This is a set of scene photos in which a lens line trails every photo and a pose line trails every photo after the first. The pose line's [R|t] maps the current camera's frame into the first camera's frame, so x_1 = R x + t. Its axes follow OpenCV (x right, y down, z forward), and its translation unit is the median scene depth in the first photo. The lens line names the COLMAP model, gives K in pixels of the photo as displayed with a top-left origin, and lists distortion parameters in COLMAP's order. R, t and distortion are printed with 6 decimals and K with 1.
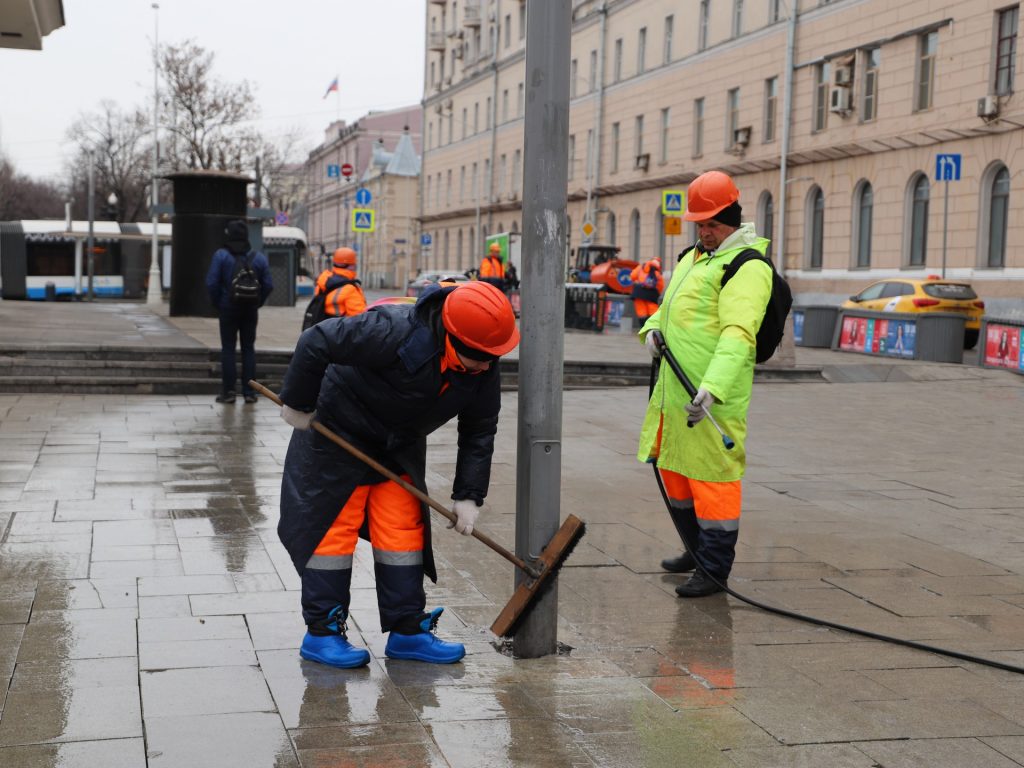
lens RADIAL K [[1571.7, 0, 512.0], [0, 1571.7, 384.0], [0, 0, 1]] dist [0.084604, 0.013874]
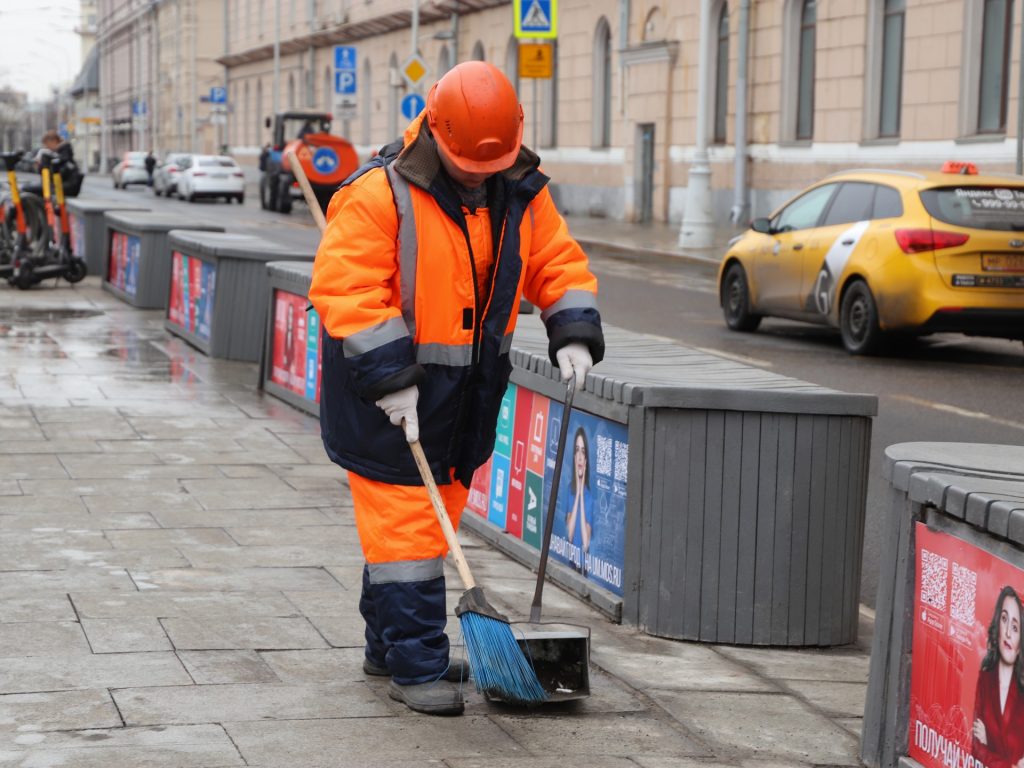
lens RADIAL K [[2419.5, 0, 512.0], [0, 2419.5, 384.0], [0, 0, 1]] dist [0.268303, 0.547011]
pose [[0.999408, -0.011149, 0.032542, 0.059467], [0.010305, 0.999609, 0.025986, -0.013672], [-0.032819, -0.025635, 0.999132, 0.178604]]
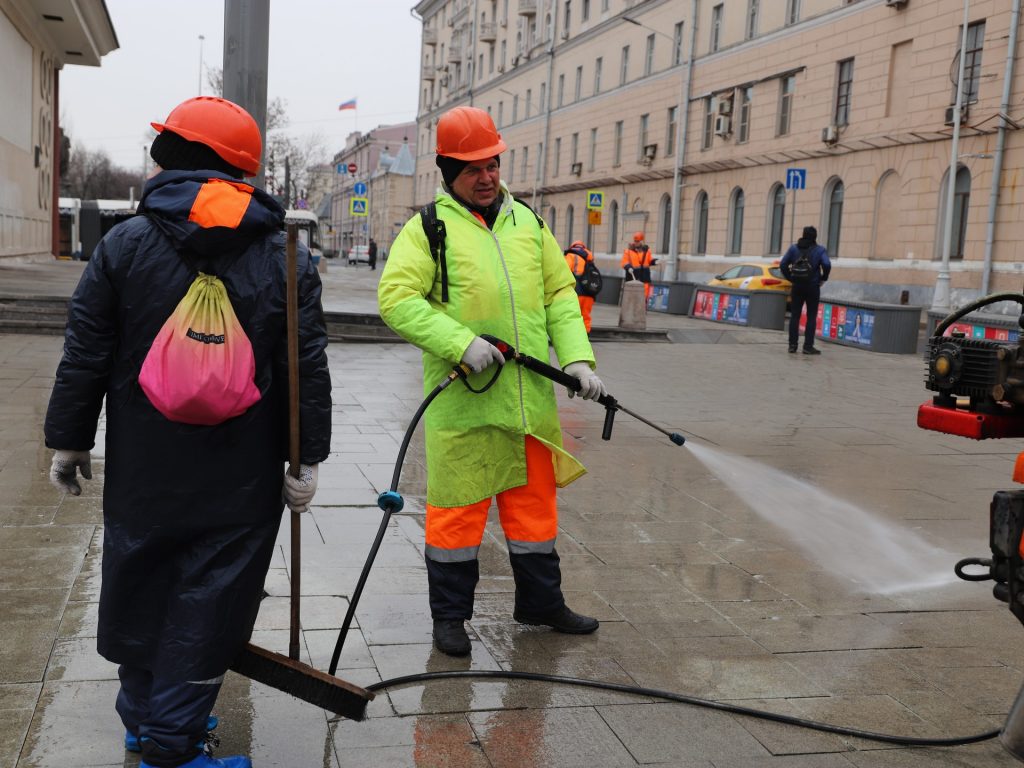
lens RADIAL K [[1179.6, 0, 512.0], [0, 1179.6, 384.0], [0, 0, 1]] dist [-0.003177, 0.015008]
pose [[0.999341, 0.026389, 0.024934, 0.011034], [-0.027396, 0.998785, 0.040955, -0.000641], [-0.023823, -0.041611, 0.998850, 0.013850]]
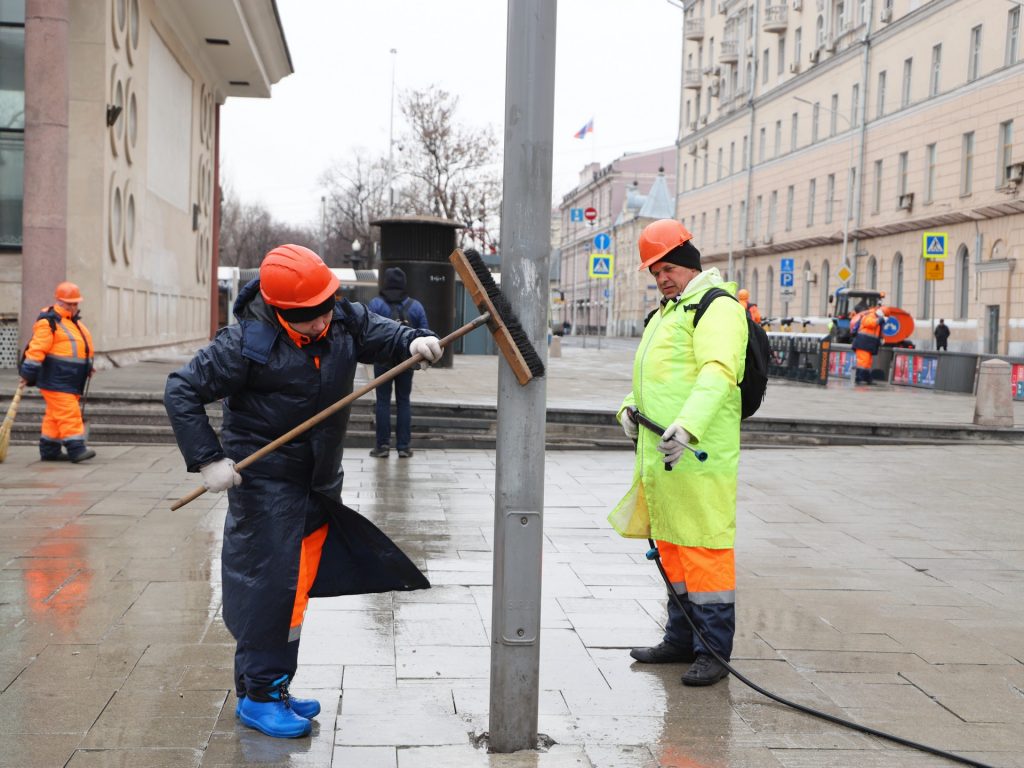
lens RADIAL K [[1646.2, 0, 512.0], [0, 1646.2, 384.0], [0, 0, 1]] dist [0.087162, 0.148810]
pose [[0.987462, 0.008799, -0.157610, 0.009954], [-0.013818, 0.999431, -0.030776, -0.000502], [0.157250, 0.032568, 0.987022, 0.003464]]
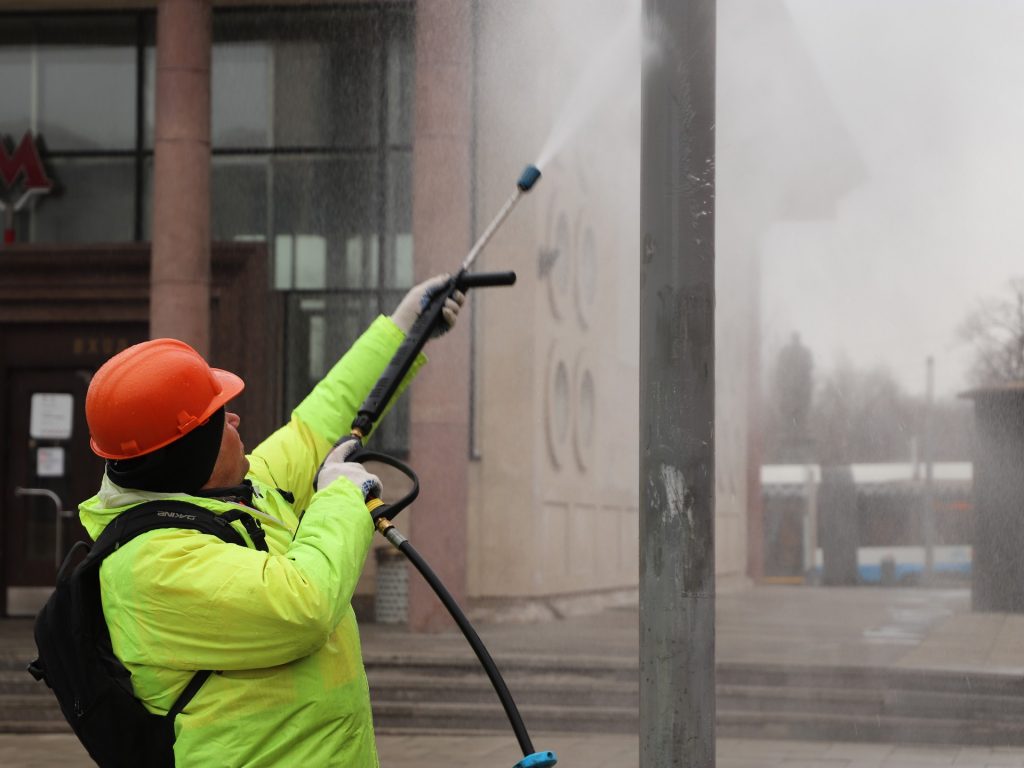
lens RADIAL K [[2419.5, 0, 512.0], [0, 2419.5, 384.0], [0, 0, 1]] dist [0.268303, 0.547011]
pose [[0.894271, -0.047519, -0.444995, 0.023173], [-0.011648, 0.991538, -0.129290, -0.001370], [0.447373, 0.120803, 0.886151, 0.009868]]
